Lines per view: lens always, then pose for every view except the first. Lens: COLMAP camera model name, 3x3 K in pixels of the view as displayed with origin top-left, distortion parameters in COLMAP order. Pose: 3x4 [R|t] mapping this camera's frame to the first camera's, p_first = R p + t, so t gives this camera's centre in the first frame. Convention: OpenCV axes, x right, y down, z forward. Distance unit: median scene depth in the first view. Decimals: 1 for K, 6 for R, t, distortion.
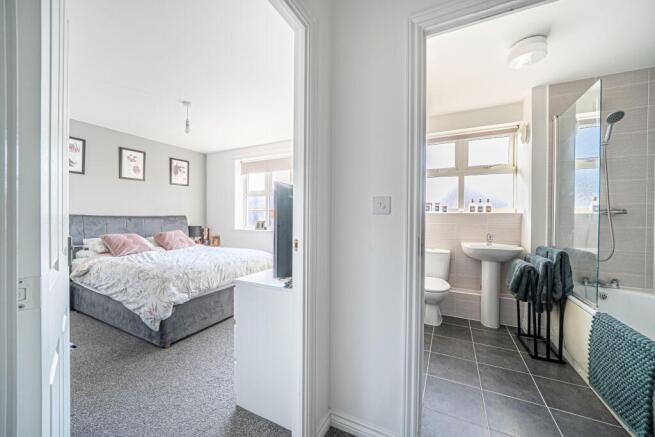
lens RADIAL K [[245.7, 0, 326.6], [0, 245.7, 217.9], [0, 0, 1]] dist [-0.012376, -0.000062]
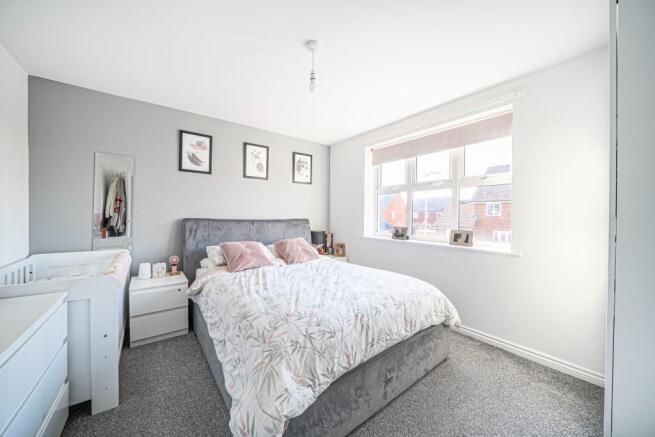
lens RADIAL K [[233.2, 0, 323.5], [0, 233.2, 217.0], [0, 0, 1]] dist [-0.011827, -0.000036]
pose [[0.898436, 0.005095, -0.439074, -0.245796], [-0.006922, 0.999973, -0.002559, -0.019870], [0.439049, 0.005339, 0.898447, 0.419227]]
